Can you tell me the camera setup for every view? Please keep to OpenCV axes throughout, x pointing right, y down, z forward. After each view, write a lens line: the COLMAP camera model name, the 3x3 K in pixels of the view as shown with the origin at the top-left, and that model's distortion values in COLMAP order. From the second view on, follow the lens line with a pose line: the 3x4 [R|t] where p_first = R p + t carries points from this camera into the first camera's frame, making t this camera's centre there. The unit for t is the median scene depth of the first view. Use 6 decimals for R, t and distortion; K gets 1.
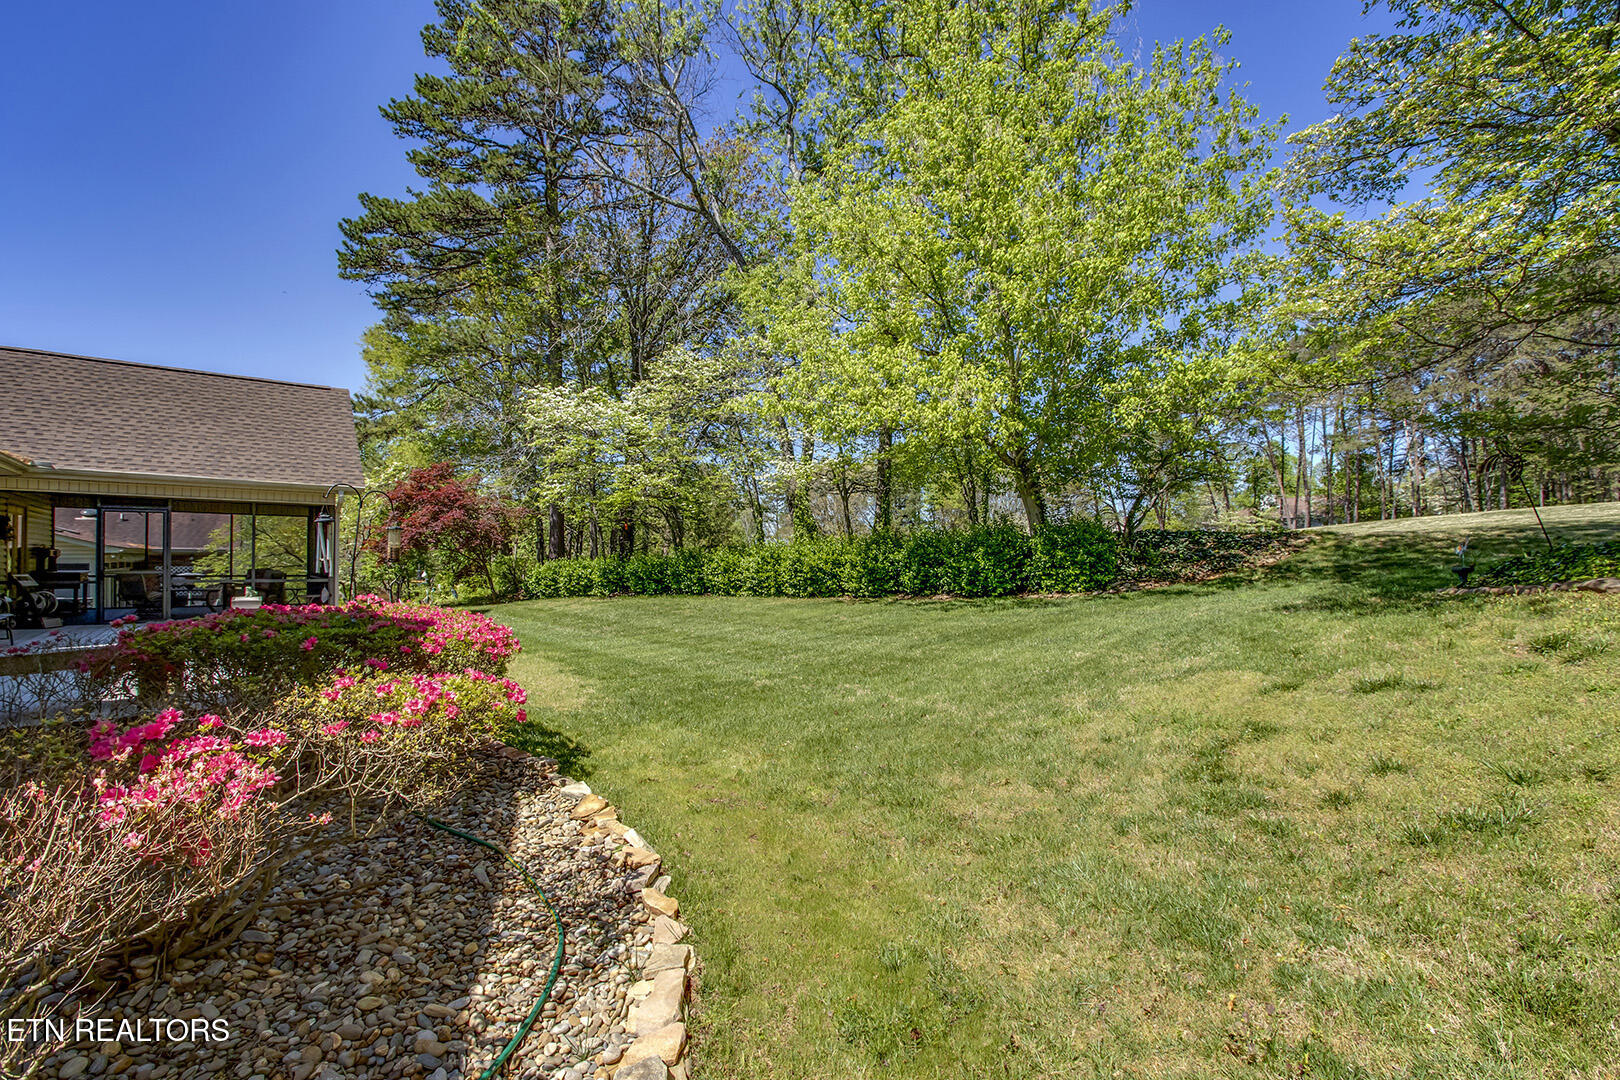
lens RADIAL K [[771.9, 0, 806.1], [0, 771.9, 560.2], [0, 0, 1]] dist [-0.000567, 0.000127]
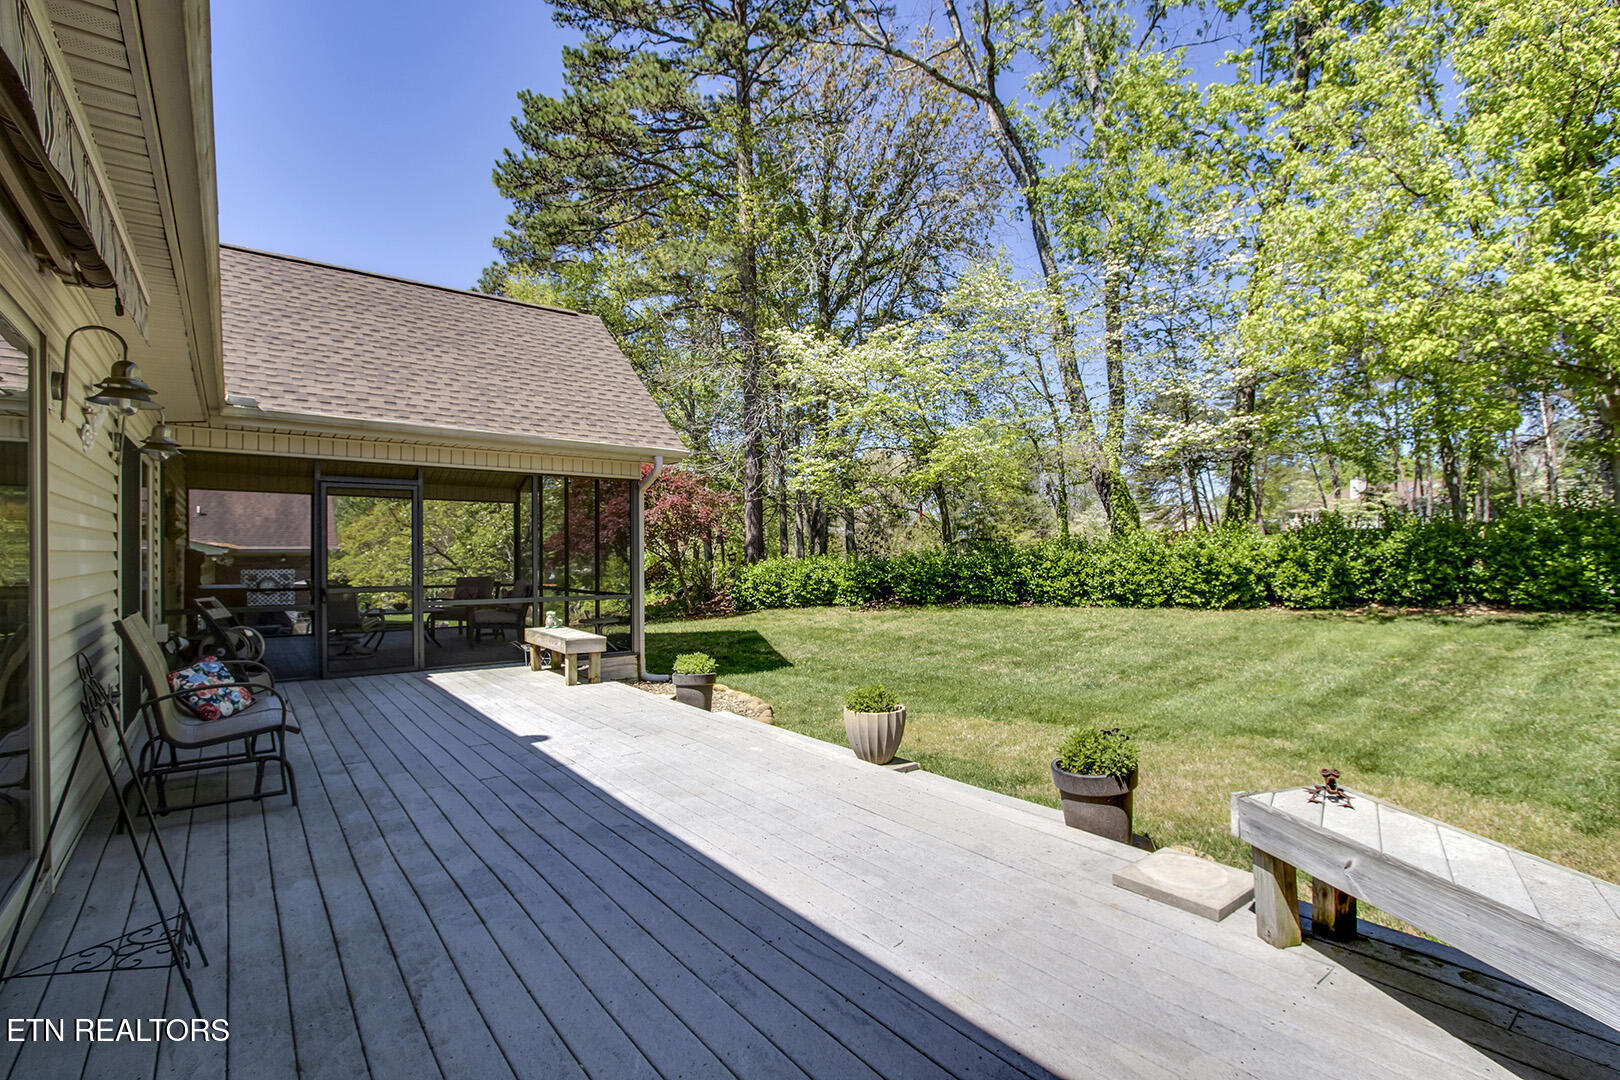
lens RADIAL K [[768.6, 0, 814.0], [0, 768.6, 553.6], [0, 0, 1]] dist [-0.010769, 0.000011]
pose [[0.999817, -0.008364, 0.017232, -0.392278], [0.008379, 0.999965, -0.000806, -0.006081], [-0.017225, 0.000950, 0.999851, 0.292292]]
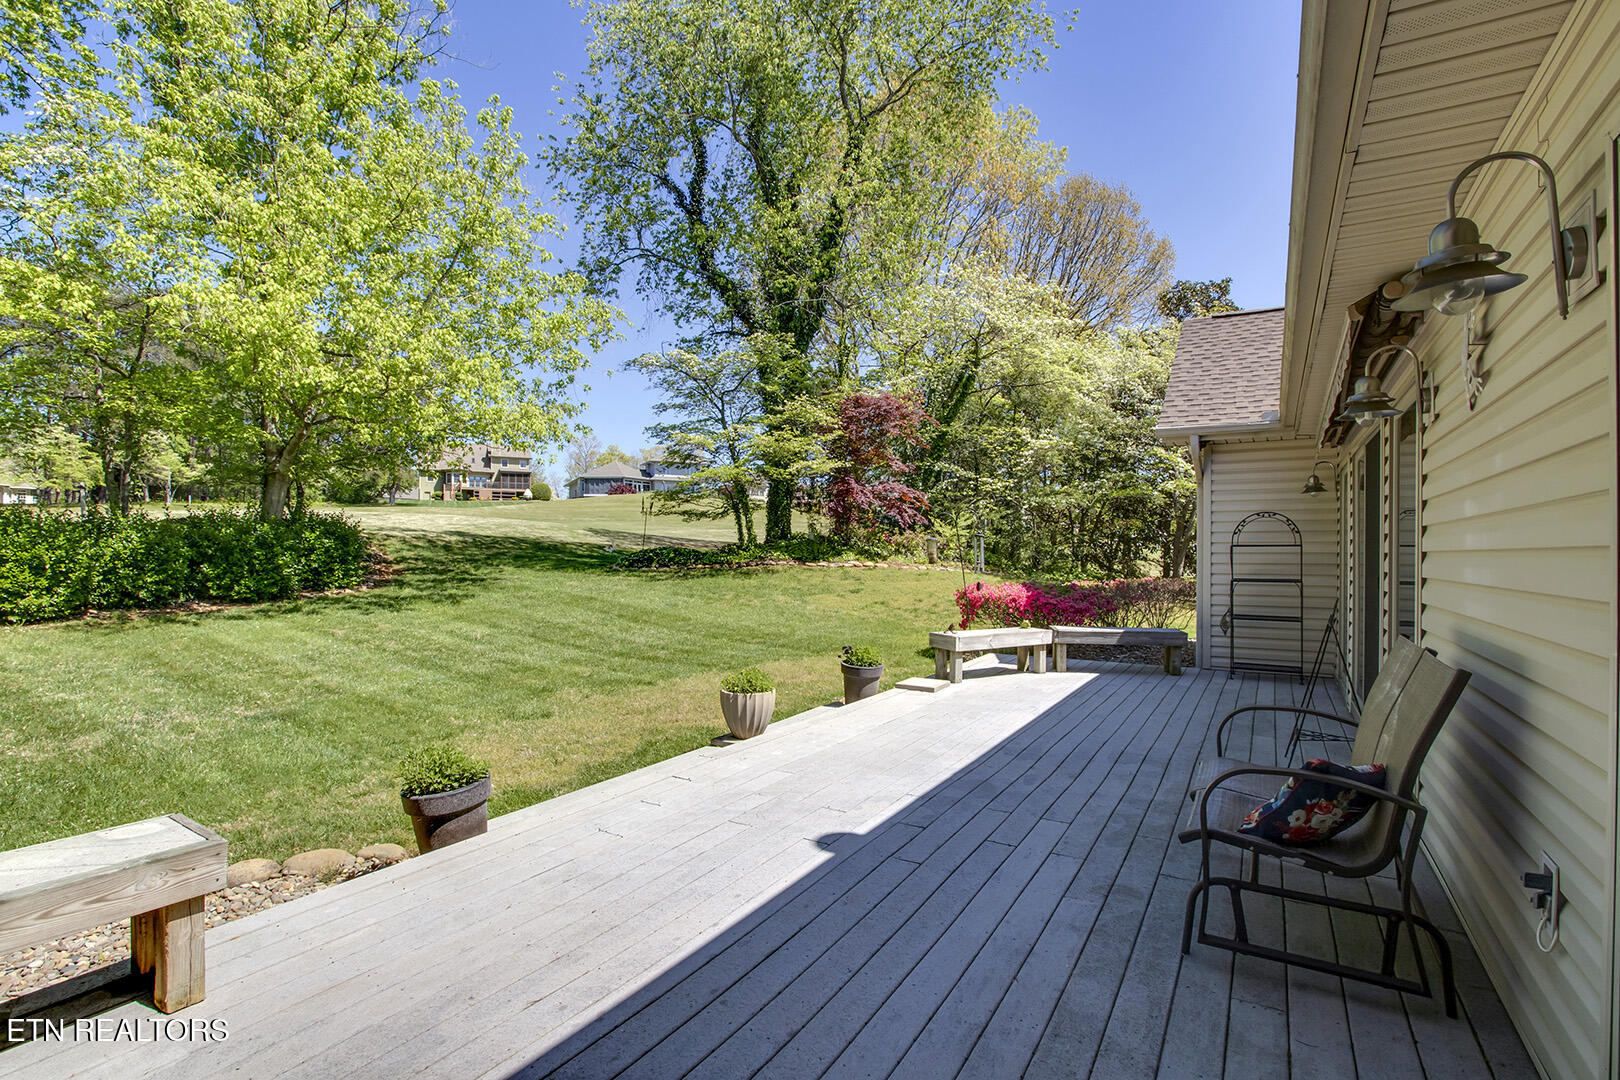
lens RADIAL K [[768.6, 0, 814.0], [0, 768.6, 553.6], [0, 0, 1]] dist [-0.010769, 0.000011]
pose [[-0.391028, -0.006328, 0.920357, -0.678909], [-0.003746, 0.999979, 0.005284, -0.008057], [-0.920371, -0.001381, -0.391044, 0.685304]]
